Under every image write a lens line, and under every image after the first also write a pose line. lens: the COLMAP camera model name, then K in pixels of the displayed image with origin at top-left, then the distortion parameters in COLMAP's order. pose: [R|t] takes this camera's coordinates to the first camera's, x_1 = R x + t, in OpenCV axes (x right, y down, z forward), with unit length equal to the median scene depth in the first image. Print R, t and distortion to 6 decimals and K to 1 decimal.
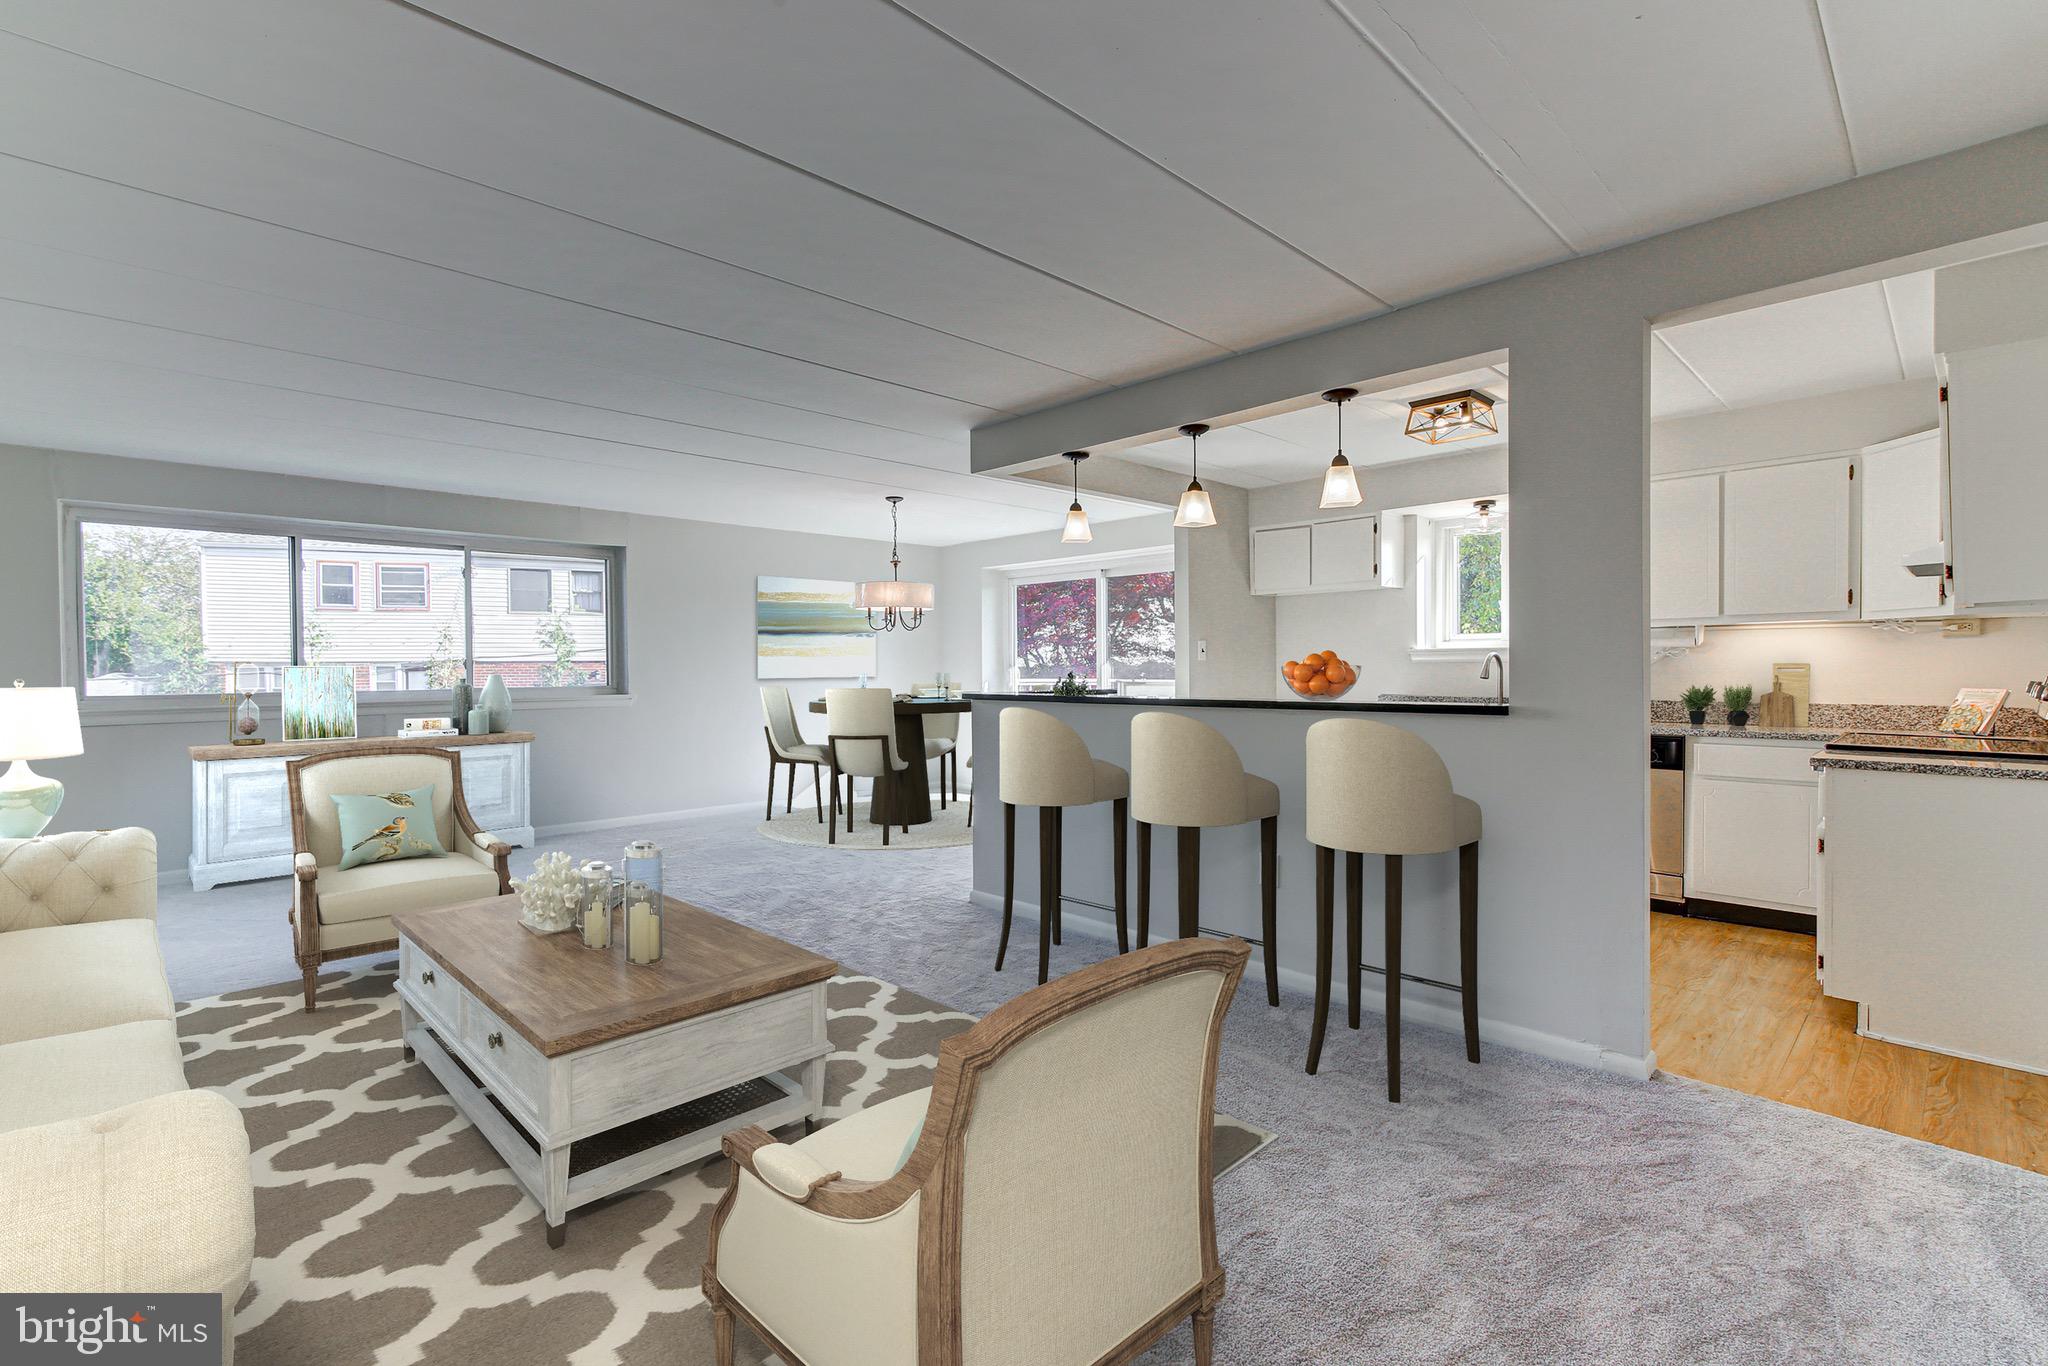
lens RADIAL K [[927.0, 0, 1024.0], [0, 927.0, 683.0], [0, 0, 1]] dist [0.002748, 0.000769]
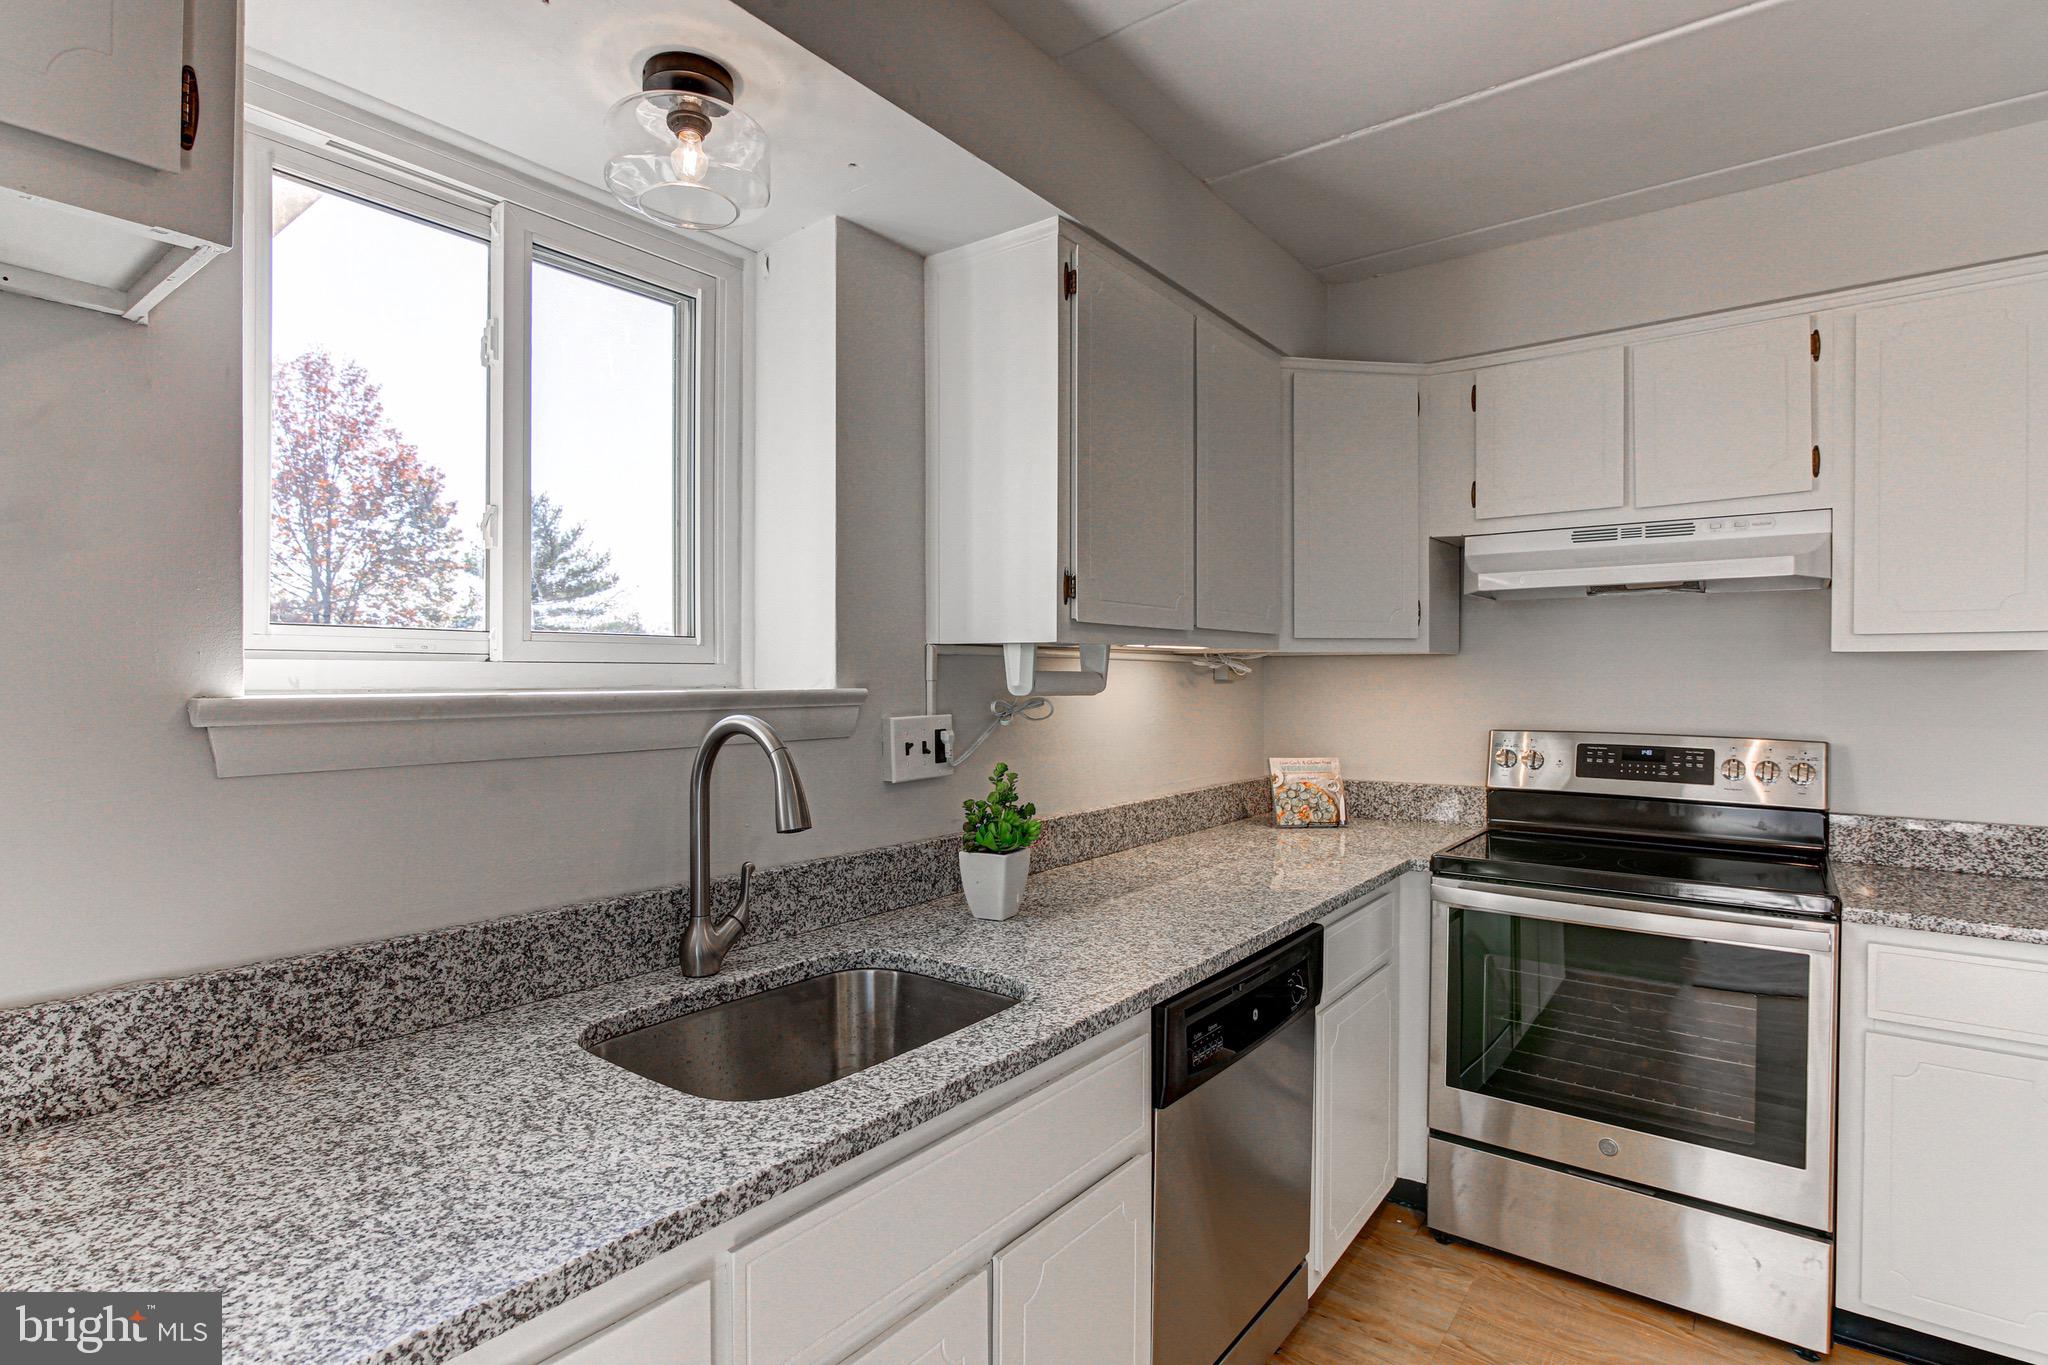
lens RADIAL K [[1001.0, 0, 1017.5], [0, 1001.0, 681.4], [0, 0, 1]] dist [-0.029865, 0.011009]
pose [[-0.140279, 0.001121, 0.990111, 0.270871], [0.016827, 0.999858, 0.001252, -0.046390], [-0.989969, 0.016836, -0.140278, 1.099472]]
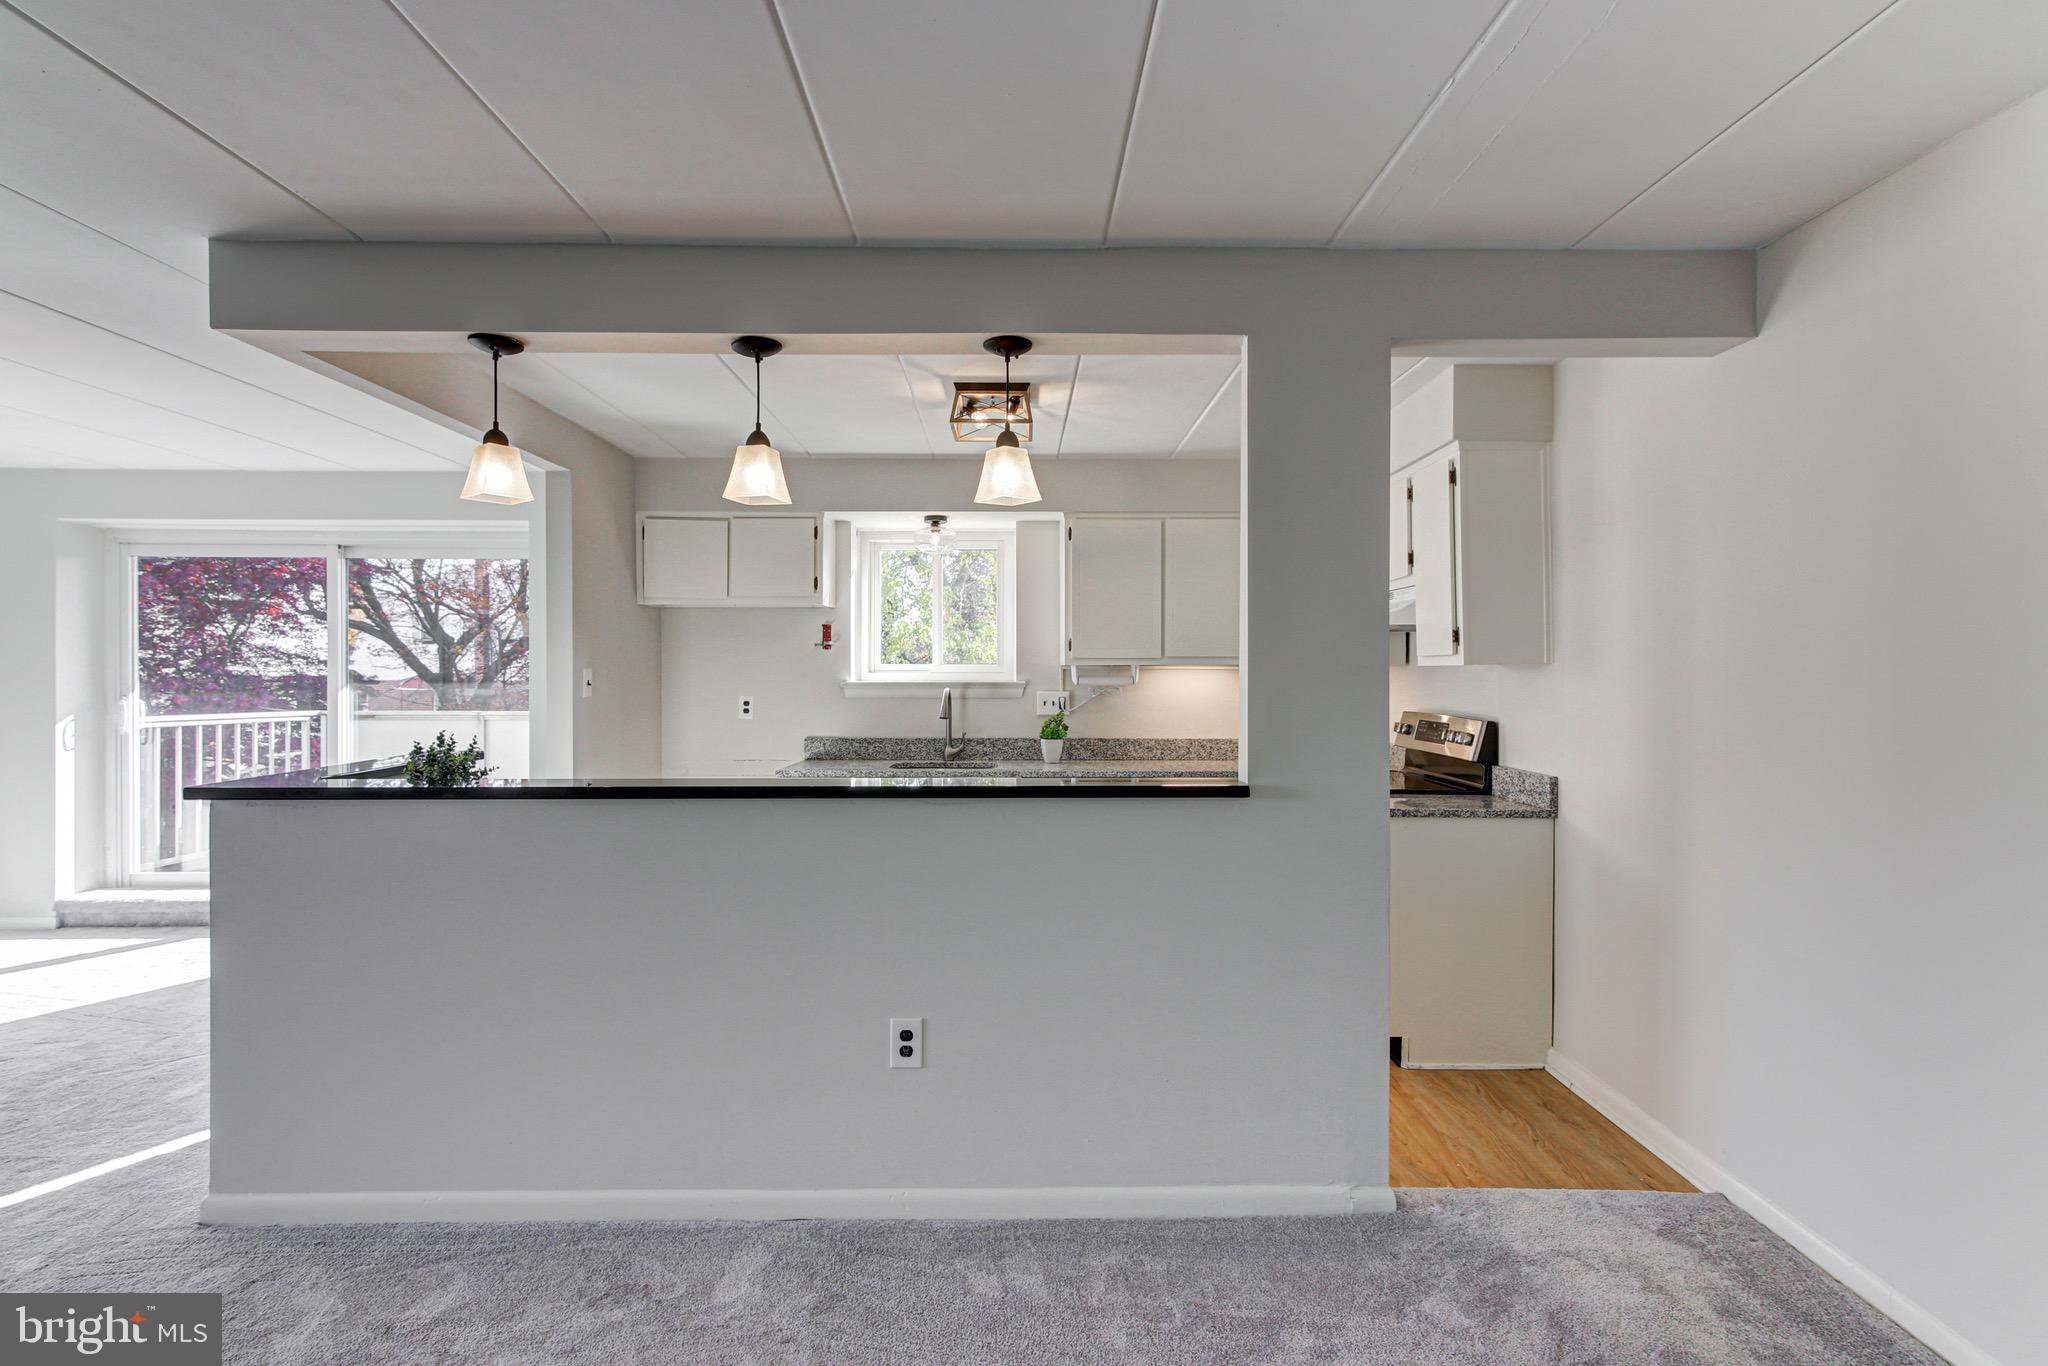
lens RADIAL K [[980.1, 0, 1024.0], [0, 980.1, 683.0], [0, 0, 1]] dist [0.010761, 0.000358]
pose [[0.692192, -0.000195, 0.721713, -0.134576], [0.006310, 0.999963, -0.005782, -0.036302], [-0.721685, 0.008556, 0.692168, 0.341430]]
